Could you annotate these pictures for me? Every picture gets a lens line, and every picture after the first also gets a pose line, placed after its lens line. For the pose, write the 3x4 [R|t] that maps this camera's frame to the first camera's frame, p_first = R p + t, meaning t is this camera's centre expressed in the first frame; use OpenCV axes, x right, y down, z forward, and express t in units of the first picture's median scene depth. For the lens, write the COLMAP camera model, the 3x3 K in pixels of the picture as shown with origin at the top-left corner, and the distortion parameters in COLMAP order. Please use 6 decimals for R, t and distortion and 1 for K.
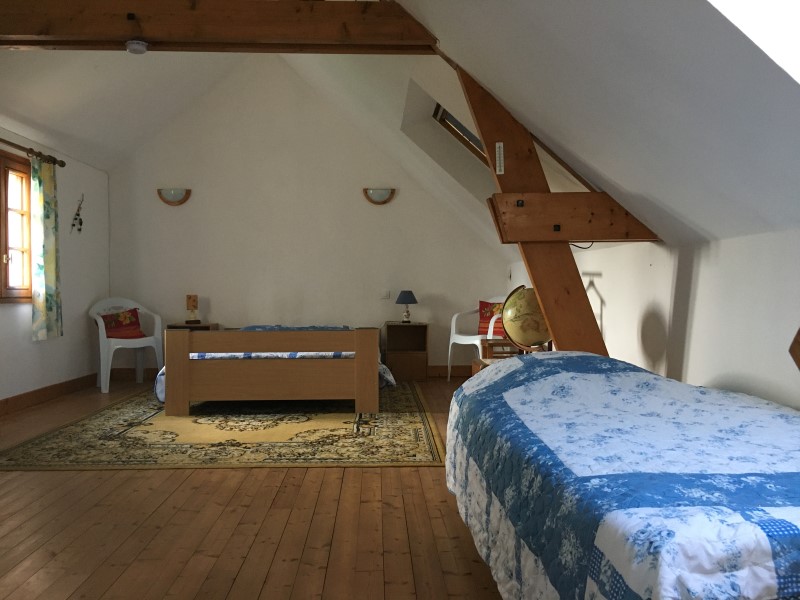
lens RADIAL K [[685.5, 0, 400.0], [0, 685.5, 300.0], [0, 0, 1]] dist [0.075087, -0.100049]
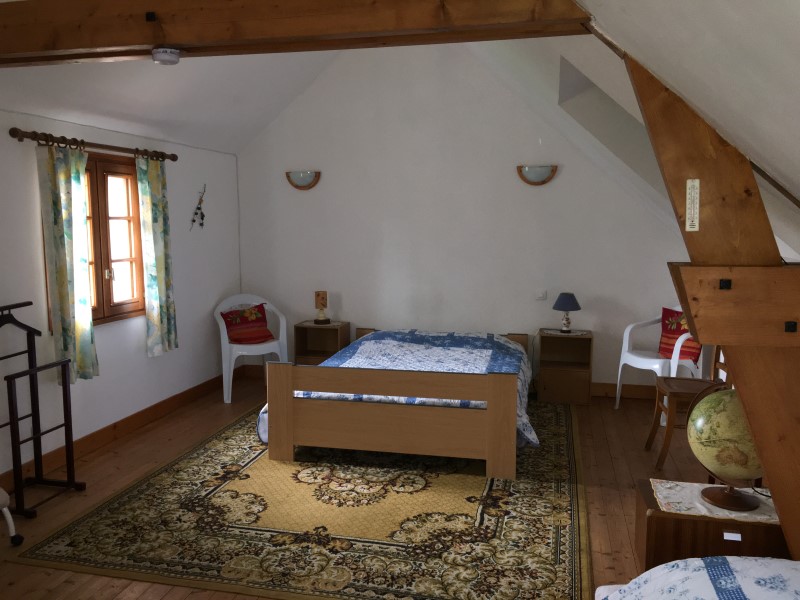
lens RADIAL K [[685.5, 0, 400.0], [0, 685.5, 300.0], [0, 0, 1]] dist [0.075087, -0.100049]
pose [[0.966783, 0.032372, -0.253541, 0.032495], [-0.006034, 0.994561, 0.103979, -0.114541], [0.255528, -0.098996, 0.961720, 0.206187]]
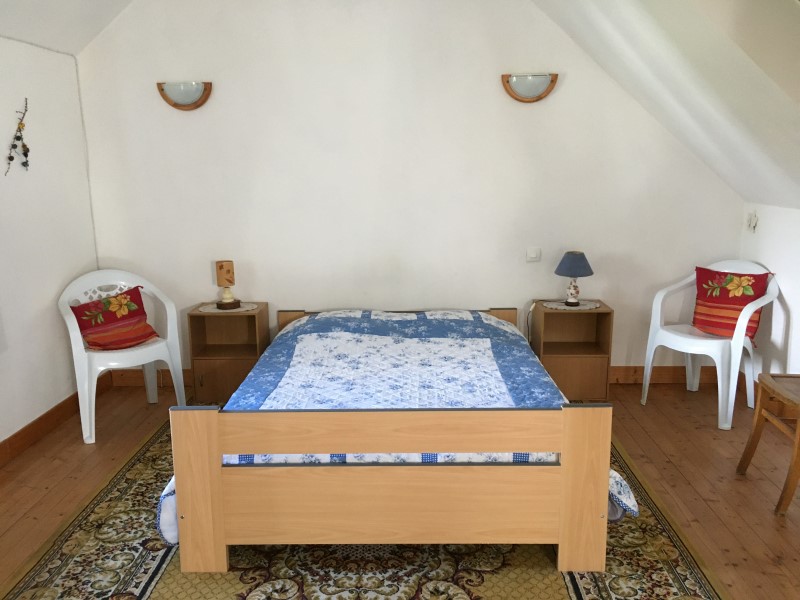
lens RADIAL K [[685.5, 0, 400.0], [0, 685.5, 300.0], [0, 0, 1]] dist [0.075087, -0.100049]
pose [[0.998369, 0.000885, -0.057082, -0.138843], [0.009873, 0.982136, 0.187915, -0.111698], [0.056229, -0.188172, 0.980525, 0.503214]]
